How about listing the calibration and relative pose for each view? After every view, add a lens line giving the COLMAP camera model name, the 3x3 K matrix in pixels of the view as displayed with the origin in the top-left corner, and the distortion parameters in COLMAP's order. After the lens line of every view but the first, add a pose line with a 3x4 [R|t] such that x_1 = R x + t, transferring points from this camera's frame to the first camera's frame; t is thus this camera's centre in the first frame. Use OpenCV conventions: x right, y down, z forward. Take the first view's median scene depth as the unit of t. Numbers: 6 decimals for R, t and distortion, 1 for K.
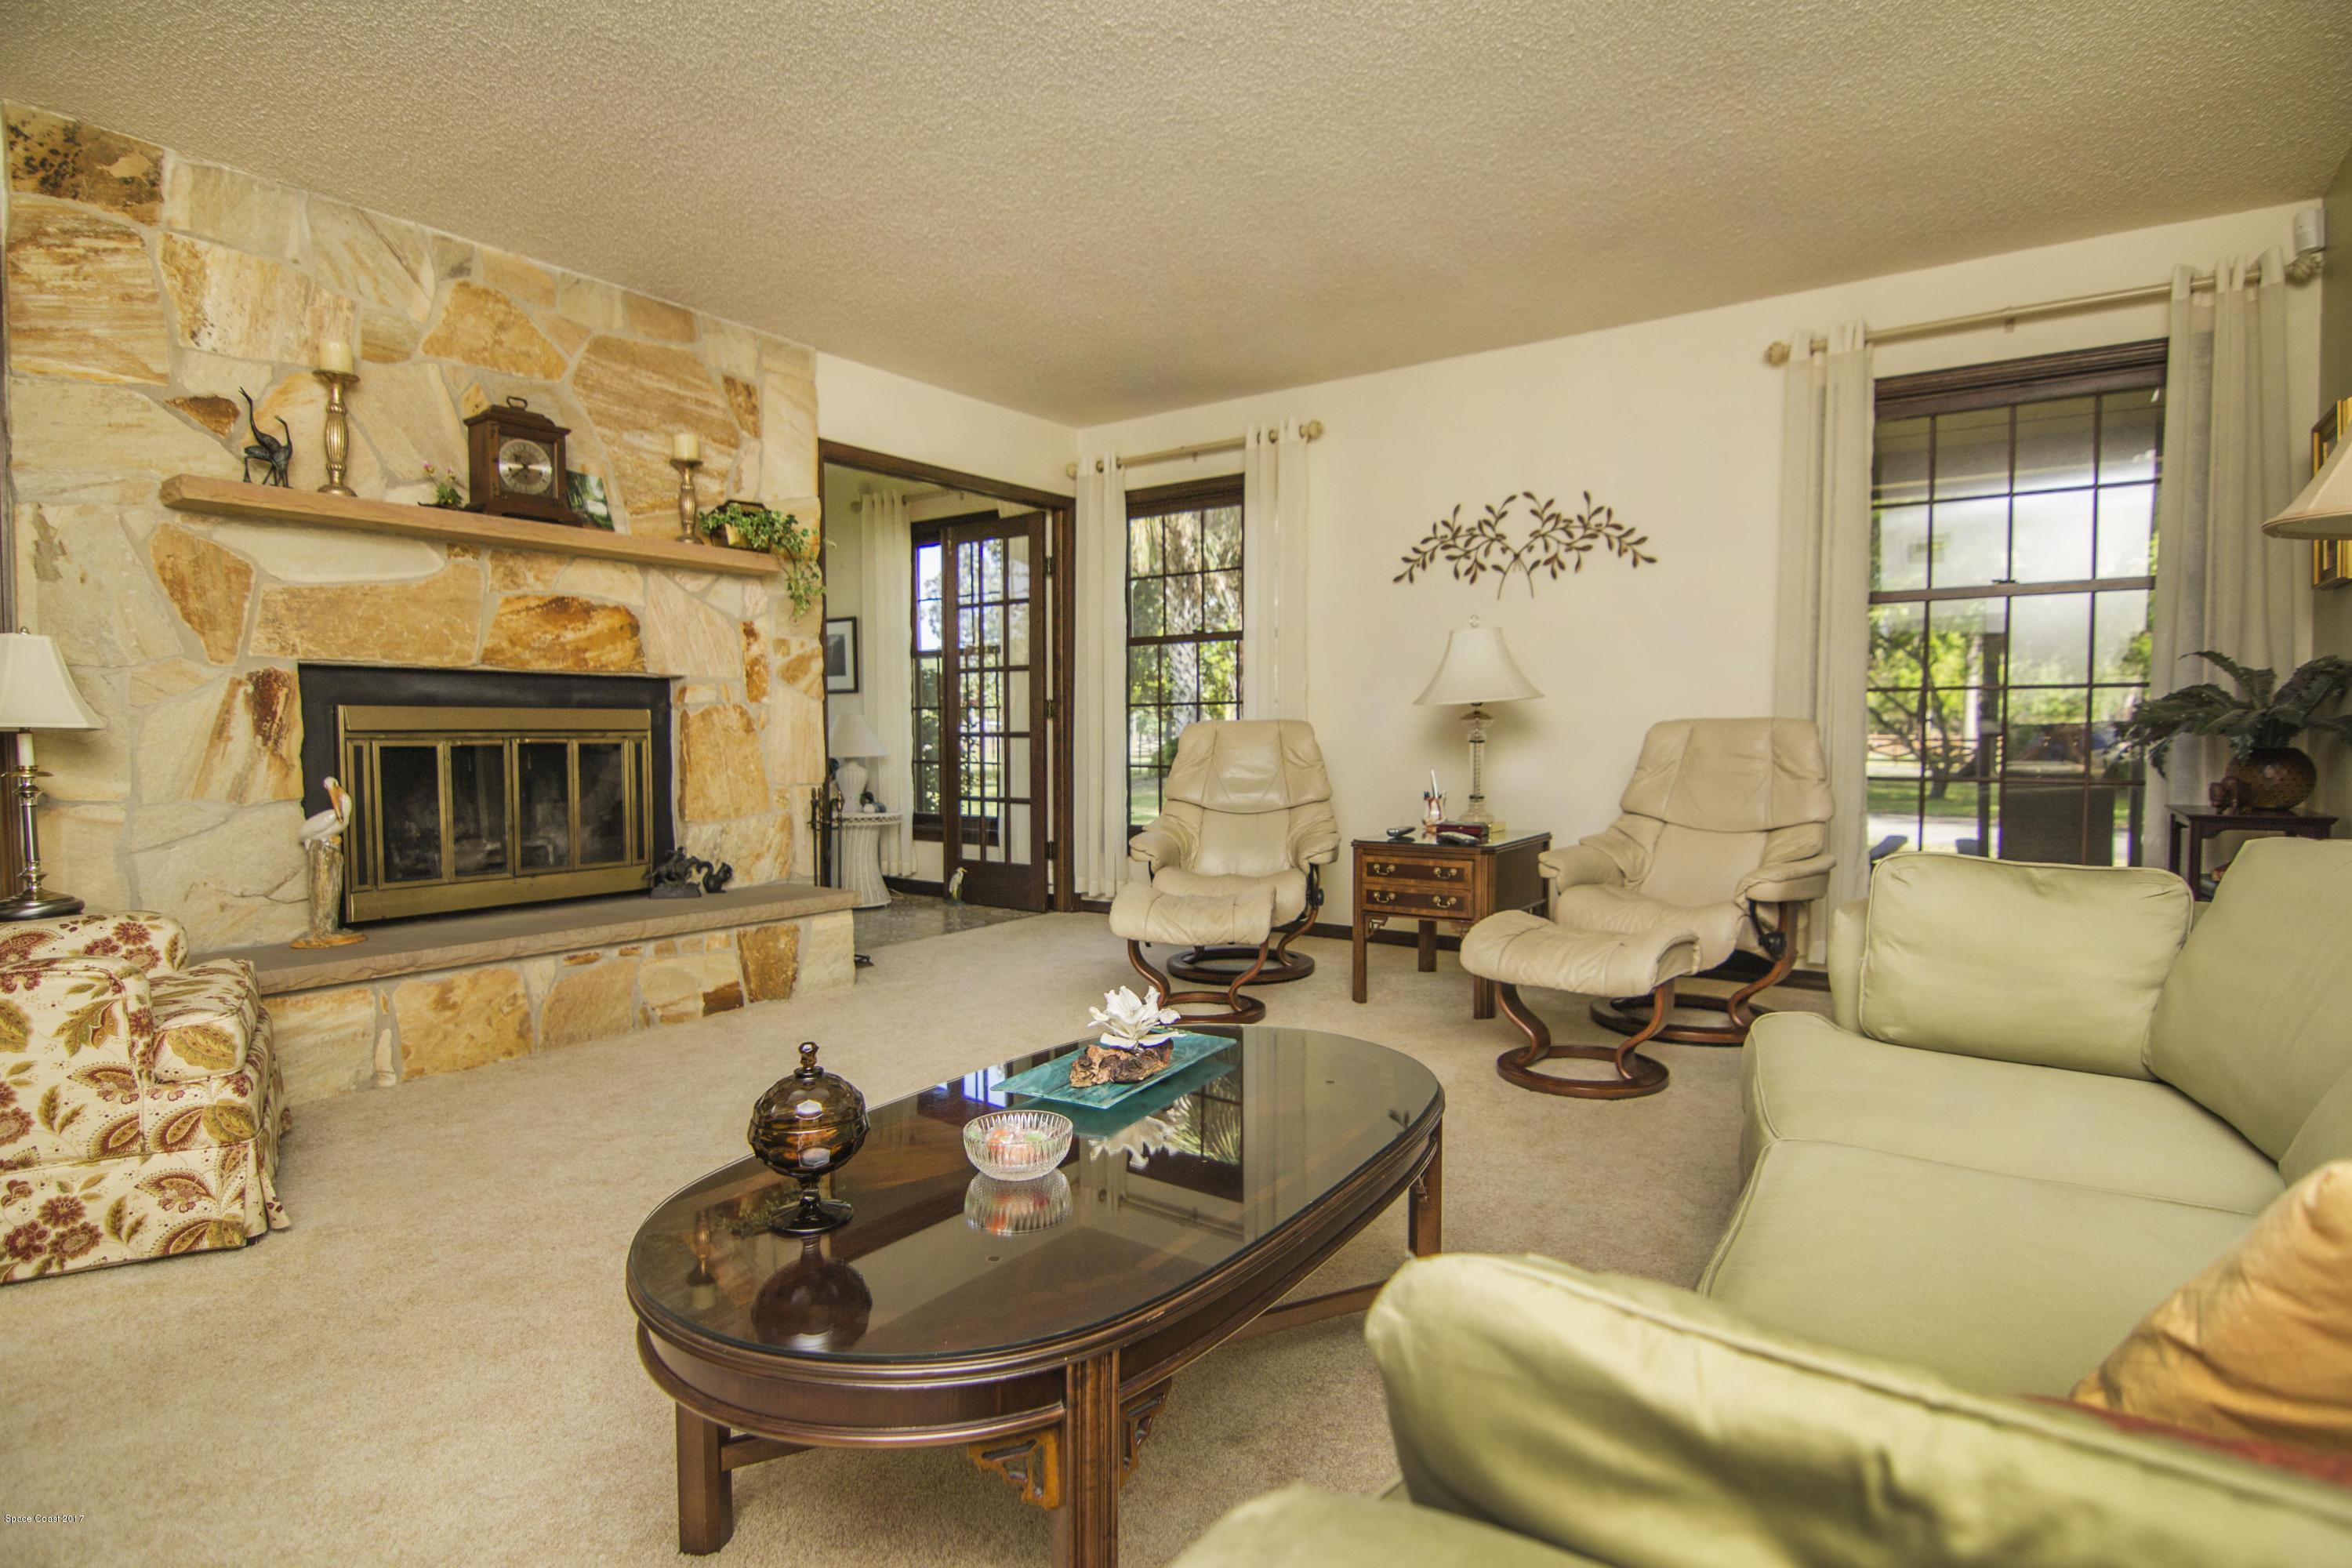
lens RADIAL K [[1212.9, 0, 1183.0], [0, 1212.9, 786.1], [0, 0, 1]] dist [-0.007403, -0.003664]
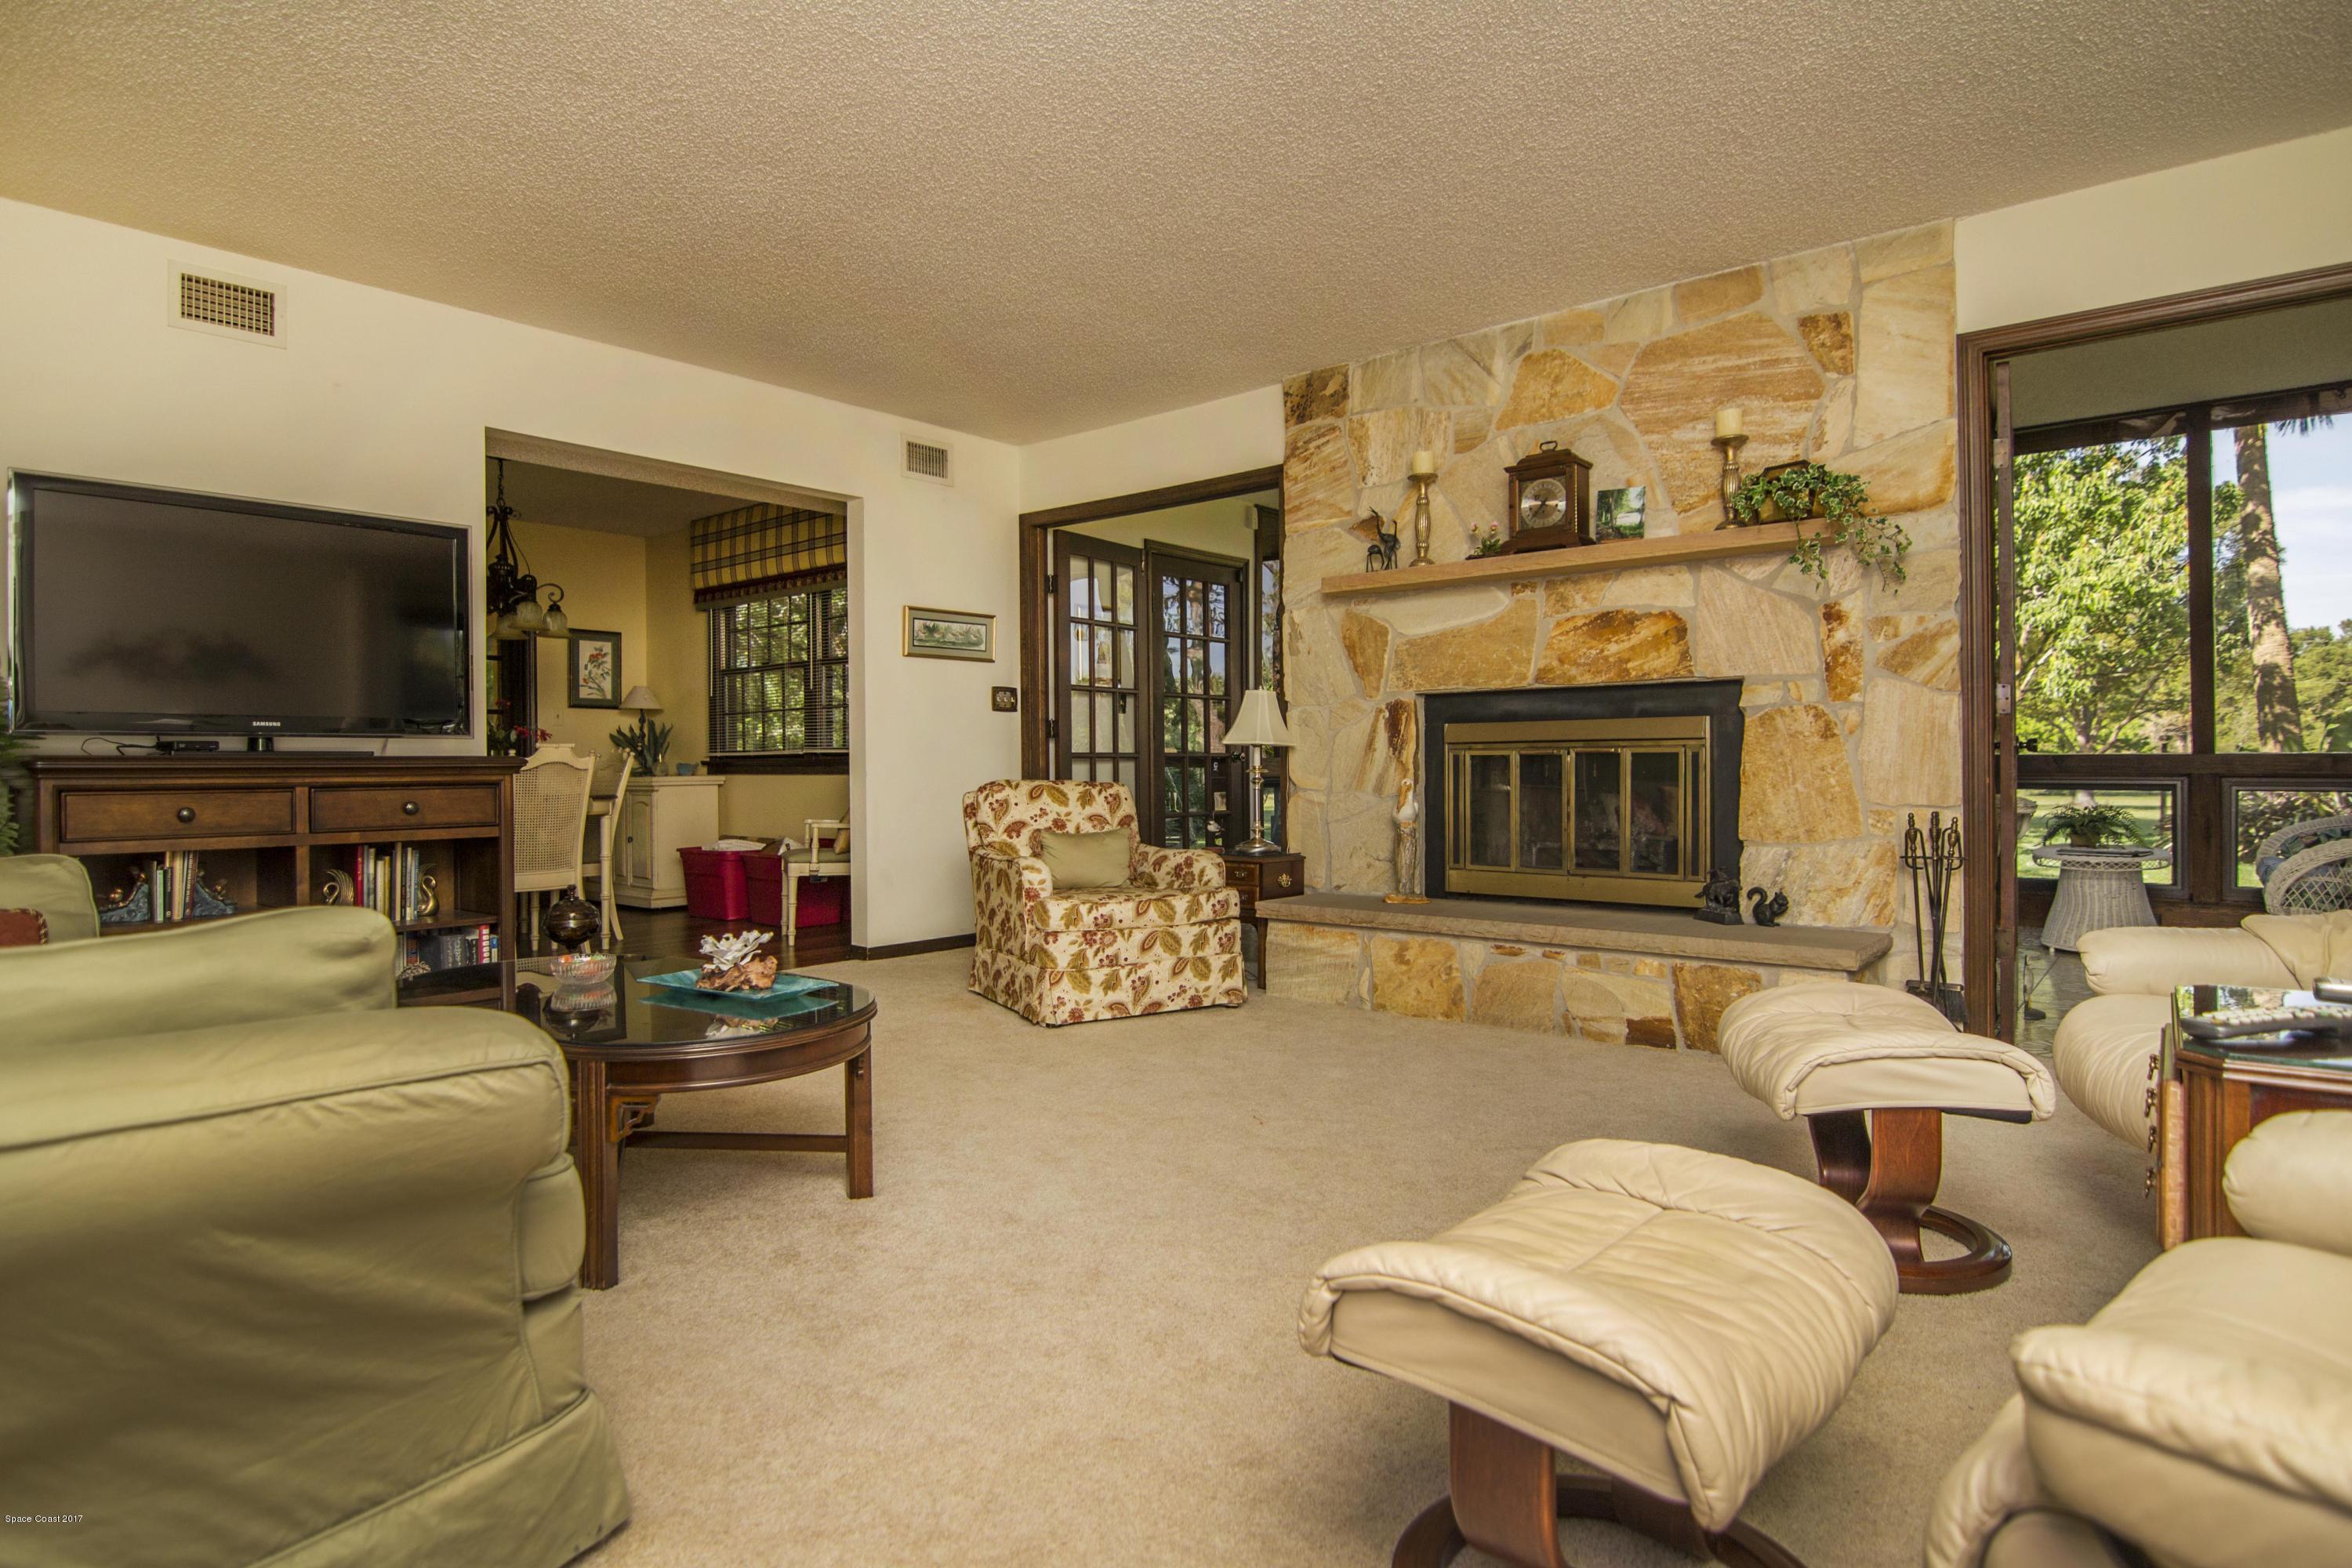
lens RADIAL K [[1212.9, 0, 1182.2], [0, 1212.9, 771.0], [0, 0, 1]] dist [-0.007403, -0.003664]
pose [[-0.060929, 0.010097, -0.998091, 0.565280], [-0.035384, 0.999298, 0.012269, -0.019586], [0.997515, 0.036064, -0.060529, 0.718673]]
